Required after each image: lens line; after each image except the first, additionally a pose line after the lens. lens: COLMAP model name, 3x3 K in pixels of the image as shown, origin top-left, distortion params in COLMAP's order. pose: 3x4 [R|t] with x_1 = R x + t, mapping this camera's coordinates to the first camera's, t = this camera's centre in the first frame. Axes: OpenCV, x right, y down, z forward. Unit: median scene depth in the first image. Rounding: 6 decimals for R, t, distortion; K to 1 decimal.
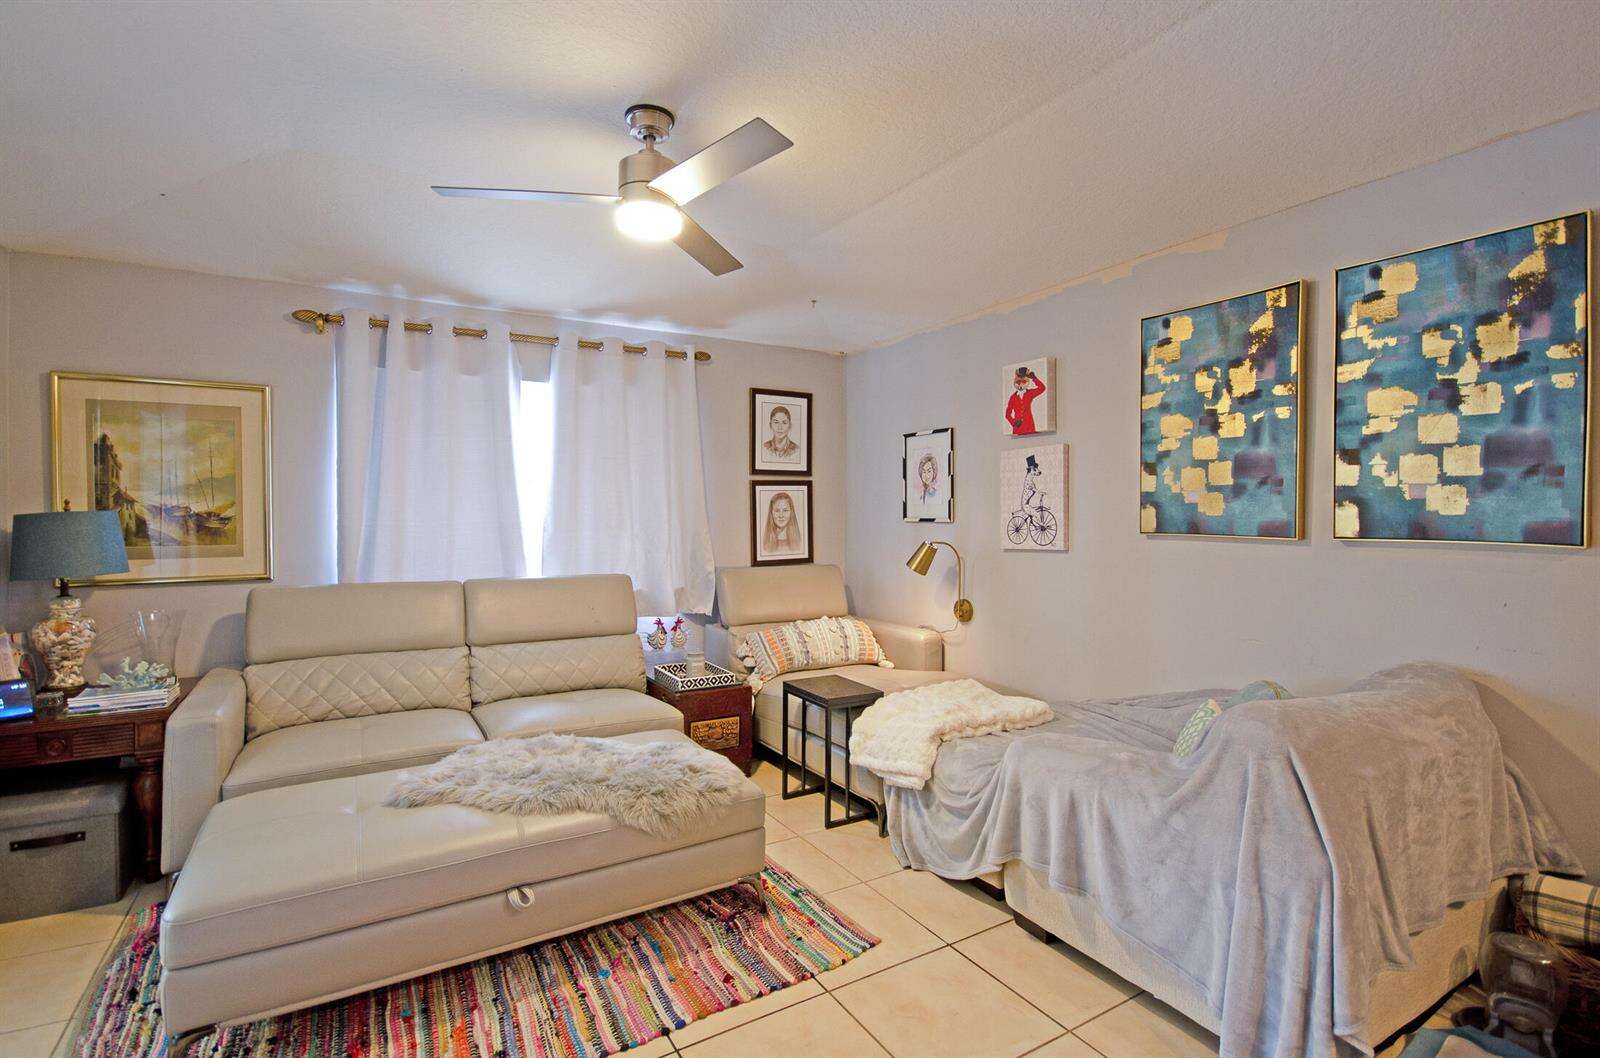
lens RADIAL K [[725.1, 0, 795.3], [0, 725.1, 523.4], [0, 0, 1]] dist [-0.010328, 0.000869]
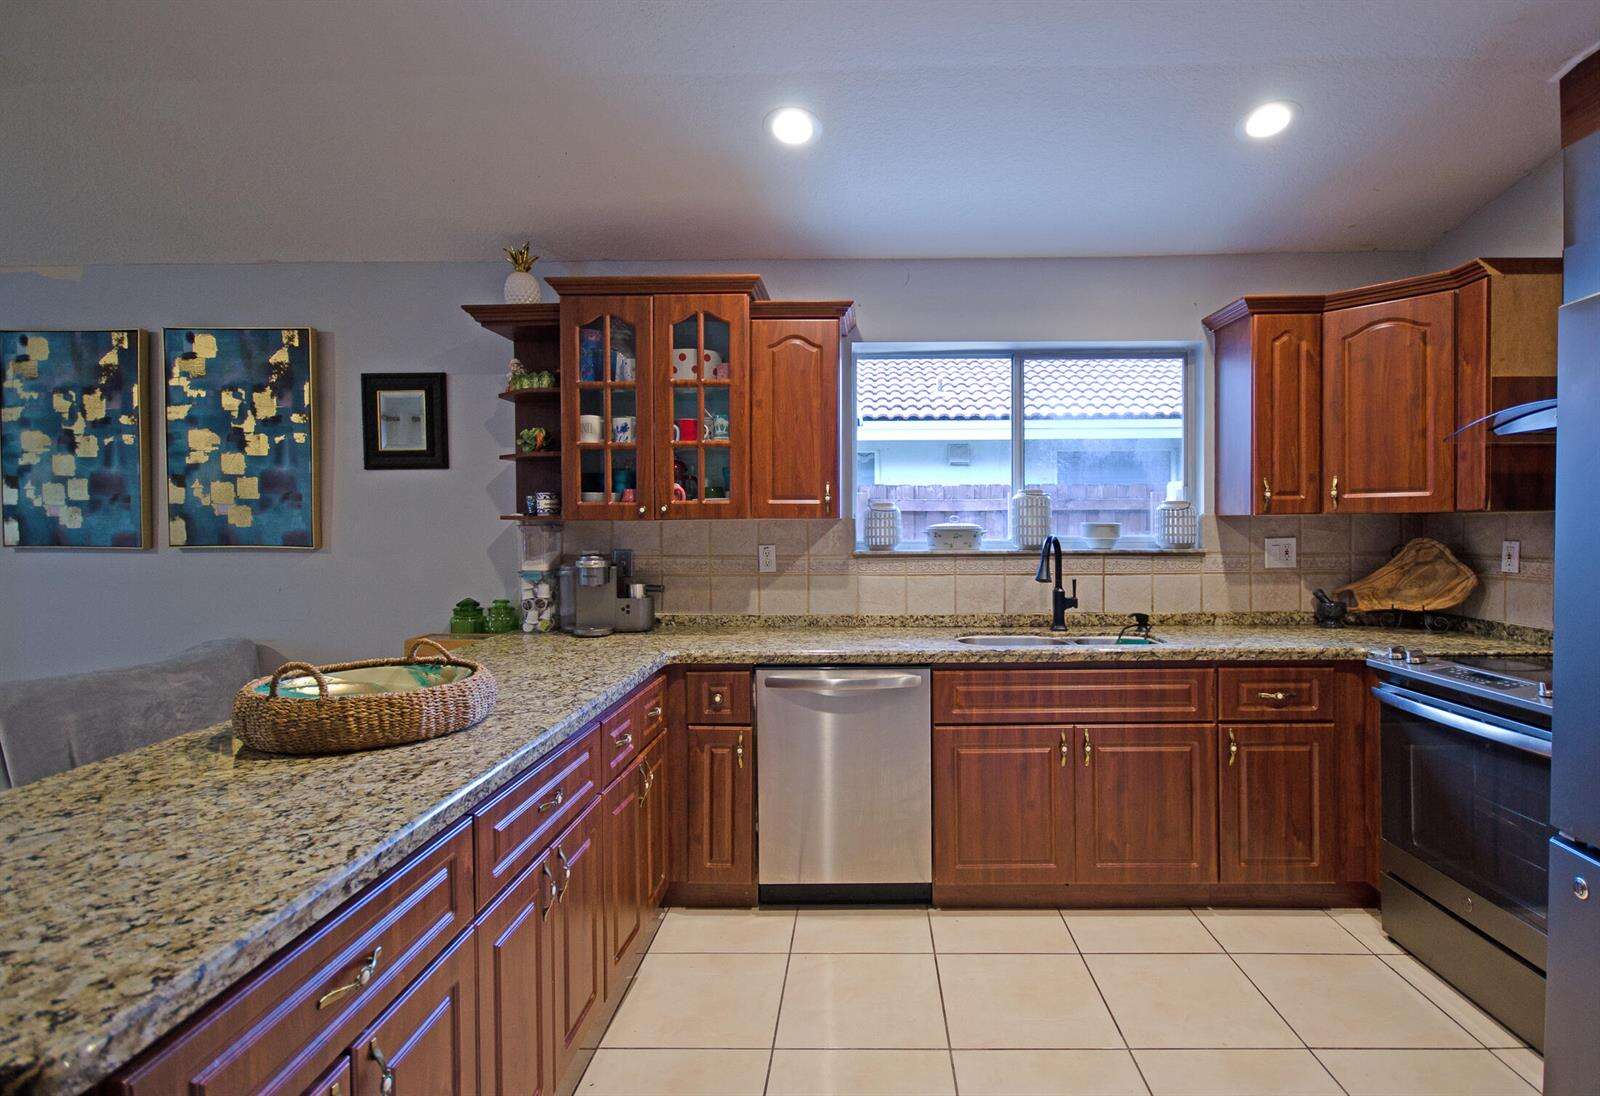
lens RADIAL K [[791.5, 0, 852.4], [0, 791.5, 537.6], [0, 0, 1]] dist [0.004122, -0.008015]
pose [[0.523290, -0.015045, 0.852022, 0.151282], [0.012868, 0.999870, 0.009753, 0.005802], [-0.852057, 0.005860, 0.523416, -0.504843]]
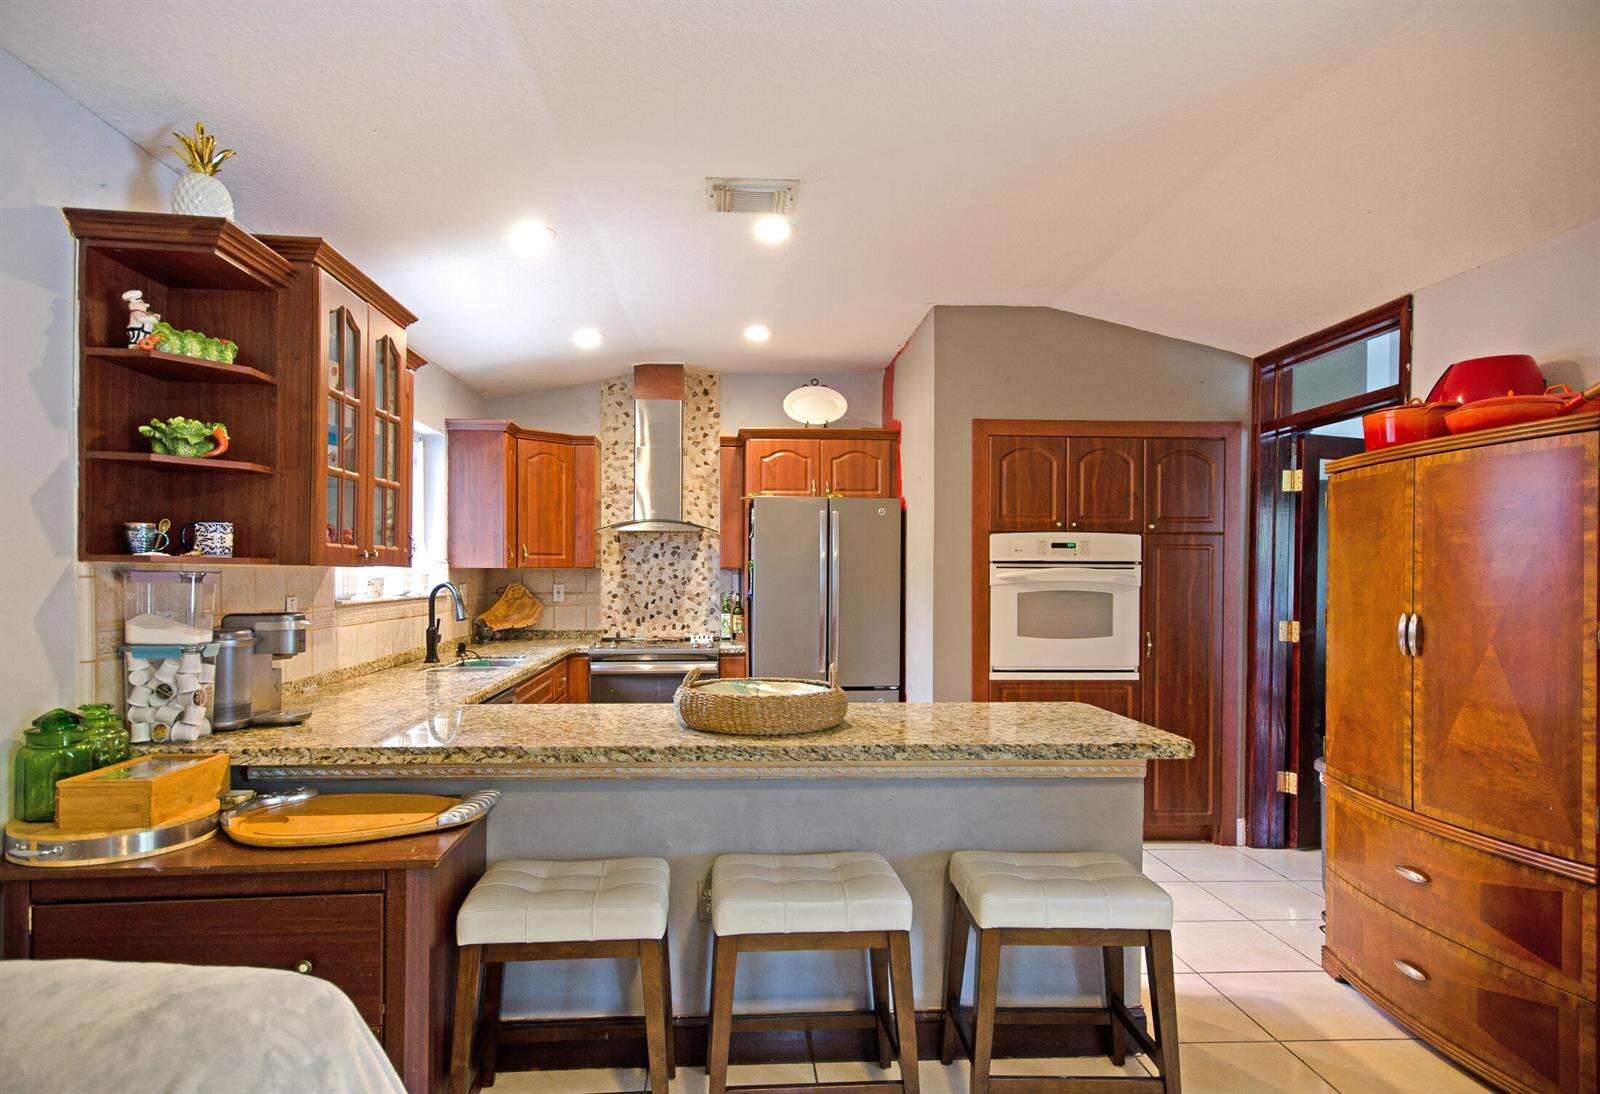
lens RADIAL K [[908.1, 0, 775.1], [0, 908.1, 581.0], [0, 0, 1]] dist [0.012305, -0.000973]
pose [[-0.883282, -0.005001, 0.468815, 0.043092], [0.002982, 0.999863, 0.016284, -0.007100], [-0.468833, 0.015782, -0.883146, 0.719128]]
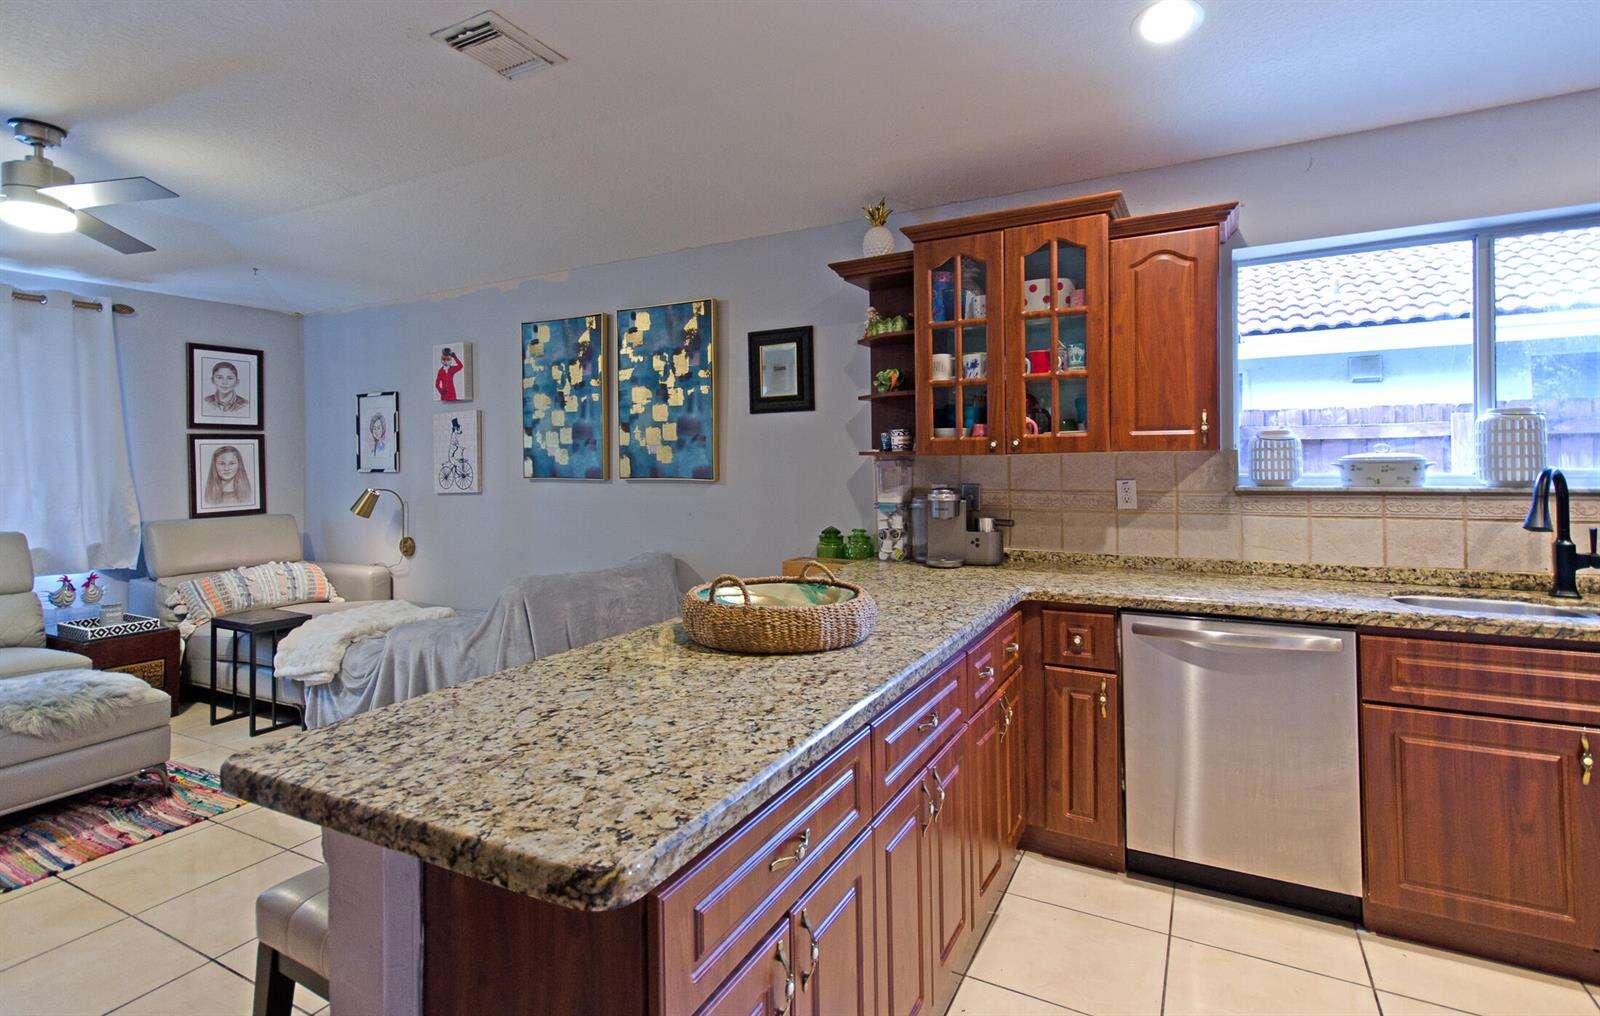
lens RADIAL K [[786.7, 0, 767.8], [0, 786.7, 460.1], [0, 0, 1]] dist [0.017128, -0.000345]
pose [[0.868634, -0.008164, 0.495387, 0.124390], [0.016342, 0.999792, -0.012179, 0.005049], [-0.495185, 0.018675, 0.868587, -0.485397]]
